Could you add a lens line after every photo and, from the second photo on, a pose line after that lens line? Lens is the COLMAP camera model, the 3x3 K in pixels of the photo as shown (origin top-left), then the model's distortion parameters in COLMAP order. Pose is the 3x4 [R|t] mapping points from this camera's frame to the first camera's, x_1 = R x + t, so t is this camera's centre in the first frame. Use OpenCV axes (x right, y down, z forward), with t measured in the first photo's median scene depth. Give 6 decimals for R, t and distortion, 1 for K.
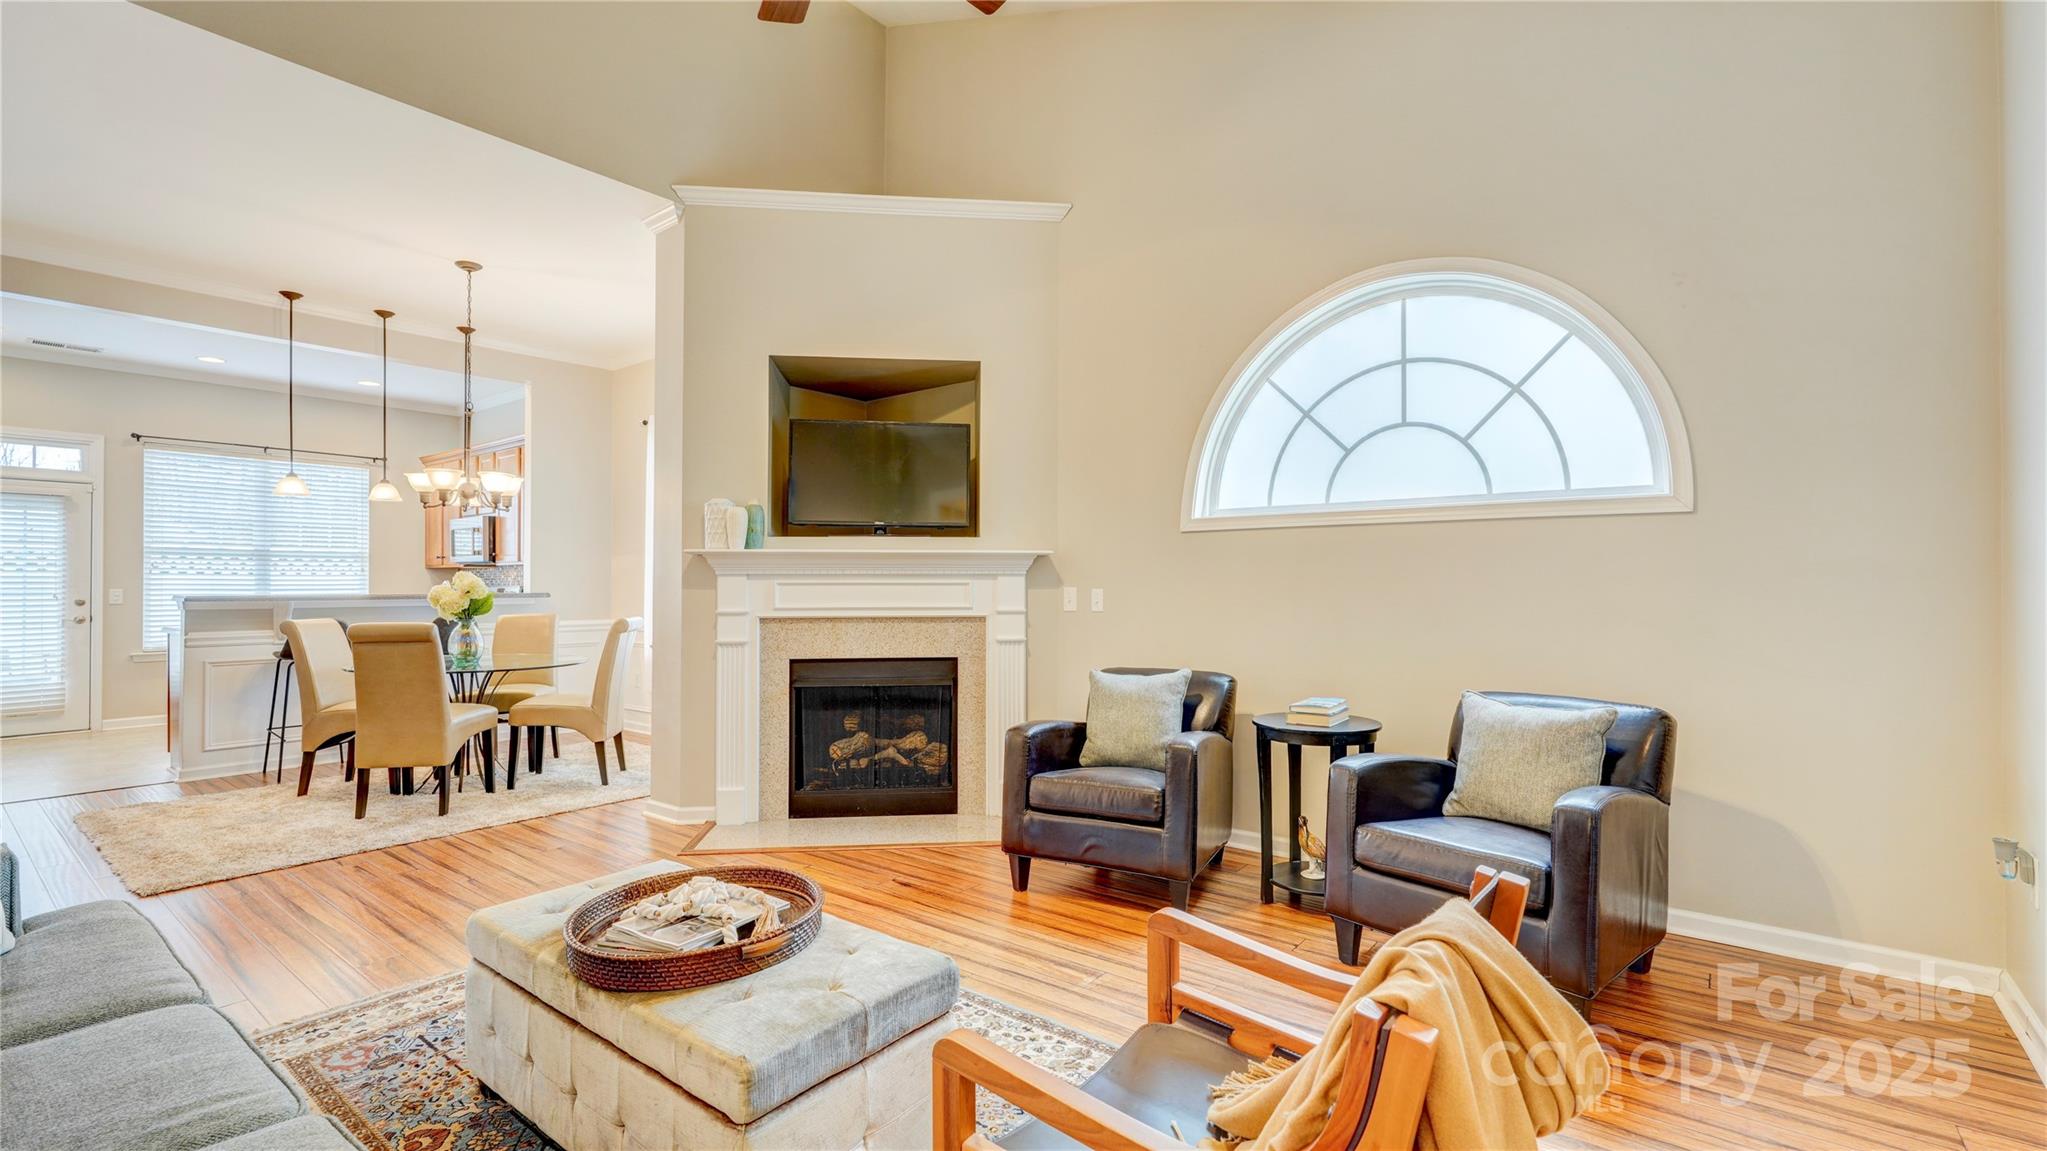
lens RADIAL K [[920.7, 0, 1037.8], [0, 920.7, 576.6], [0, 0, 1]] dist [0.008828, 0.000011]
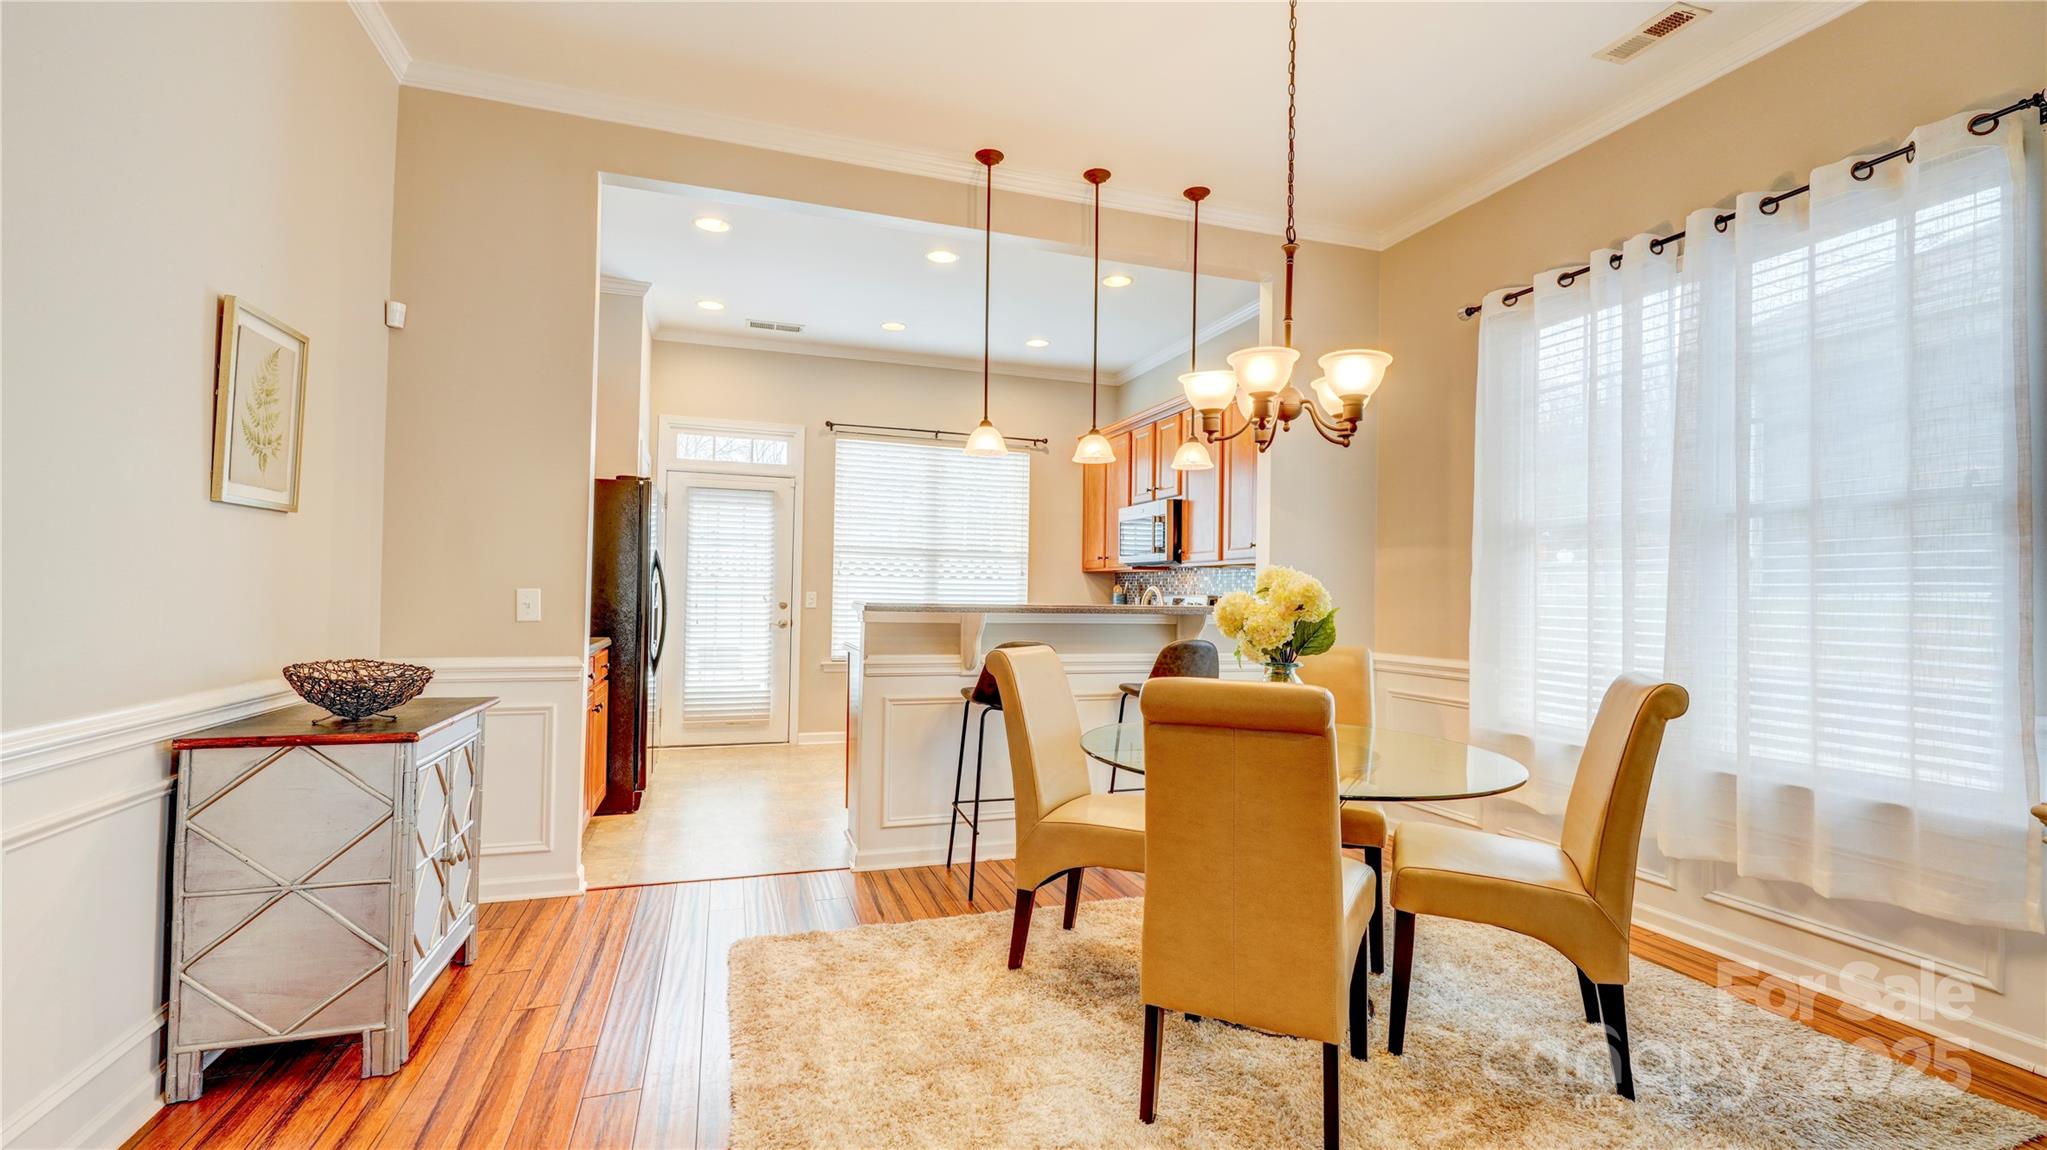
lens RADIAL K [[893.3, 0, 1026.1], [0, 893.3, 577.9], [0, 0, 1]] dist [0.000073, 0.000199]
pose [[0.843246, 0.006302, -0.537491, -0.481013], [-0.013203, 0.999872, -0.008991, 0.007347], [0.537366, 0.014678, 0.843221, 0.524073]]
